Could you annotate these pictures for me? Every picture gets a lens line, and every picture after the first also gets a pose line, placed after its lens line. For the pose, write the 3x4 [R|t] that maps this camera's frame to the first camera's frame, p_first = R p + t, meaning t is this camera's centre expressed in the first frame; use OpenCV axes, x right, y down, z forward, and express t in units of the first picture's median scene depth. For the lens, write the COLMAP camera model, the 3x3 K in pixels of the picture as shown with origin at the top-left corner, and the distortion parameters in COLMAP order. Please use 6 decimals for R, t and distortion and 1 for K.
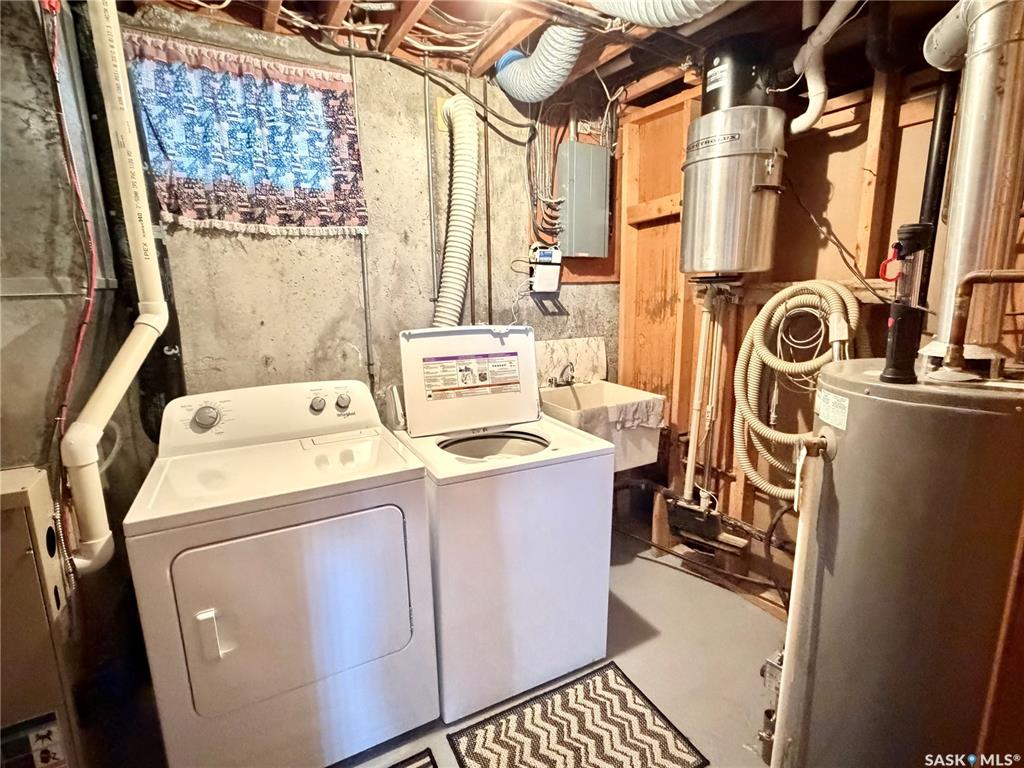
lens RADIAL K [[494.4, 0, 512.1], [0, 494.4, 389.1], [0, 0, 1]] dist [-0.000559, -0.000399]
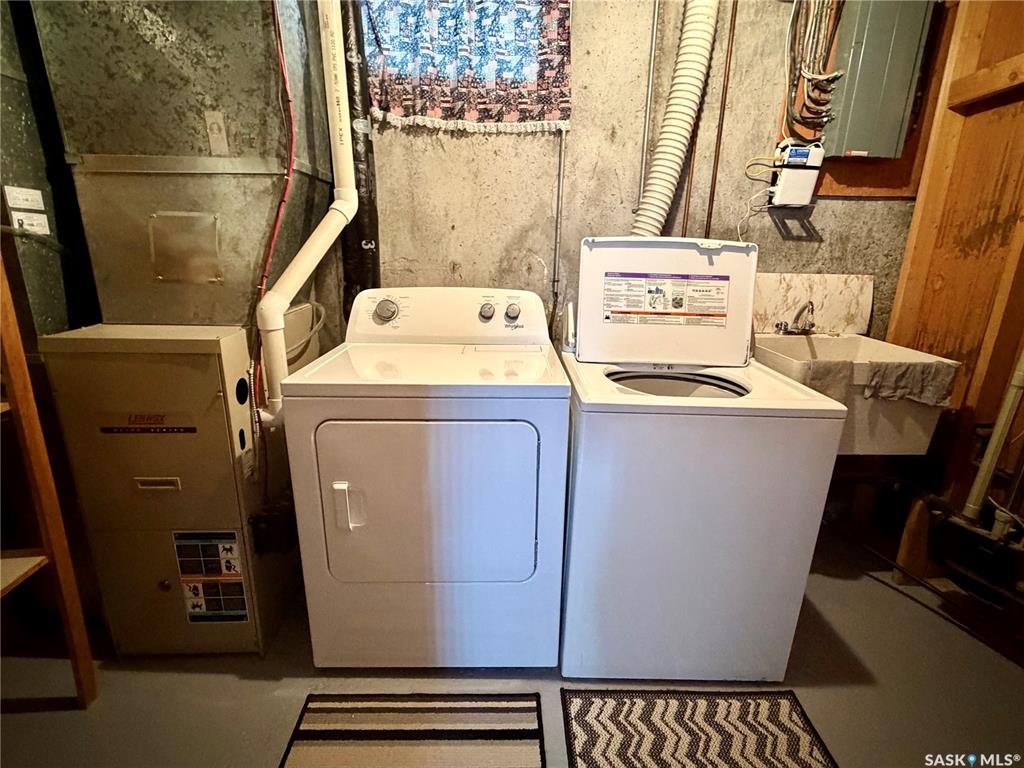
lens RADIAL K [[494.4, 0, 512.5], [0, 494.4, 387.7], [0, 0, 1]] dist [-0.000559, -0.000399]
pose [[0.887945, 0.156473, -0.432515, 0.080348], [-0.120599, 0.986659, 0.109362, 0.062570], [0.443857, -0.044946, 0.894970, 0.156315]]
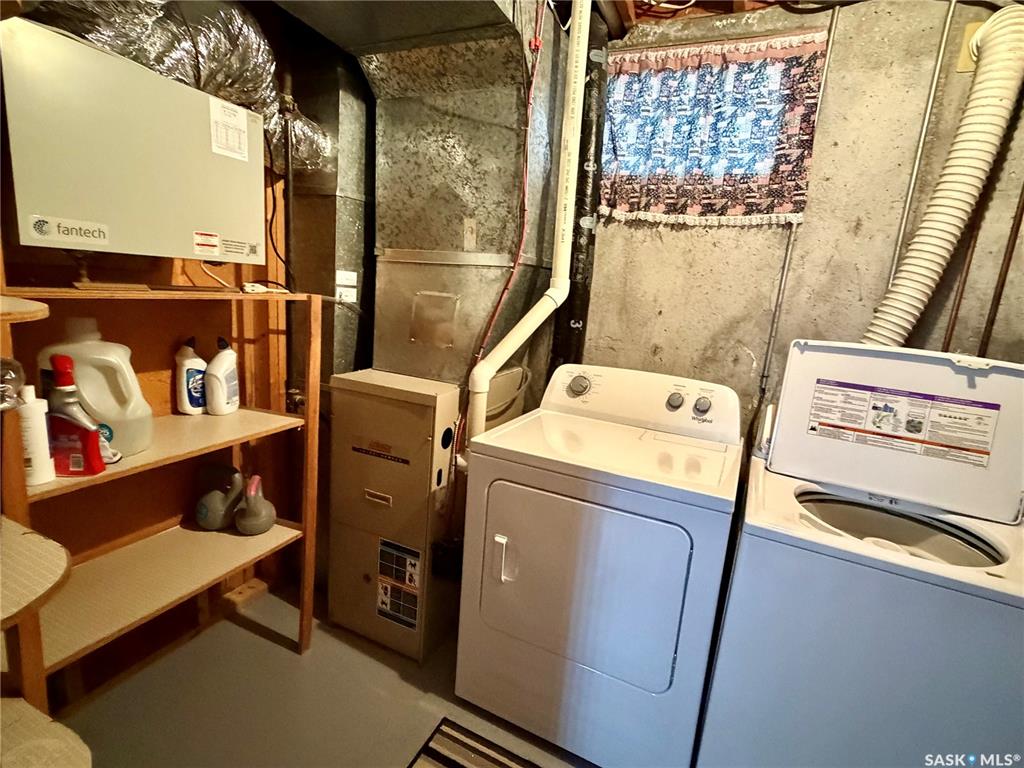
lens RADIAL K [[494.4, 0, 512.6], [0, 494.4, 386.3], [0, 0, 1]] dist [-0.000559, -0.000399]
pose [[0.575013, 0.219504, -0.788149, 0.158191], [-0.246439, 0.965065, 0.088981, -0.002792], [0.780146, 0.143066, 0.609019, 0.170267]]
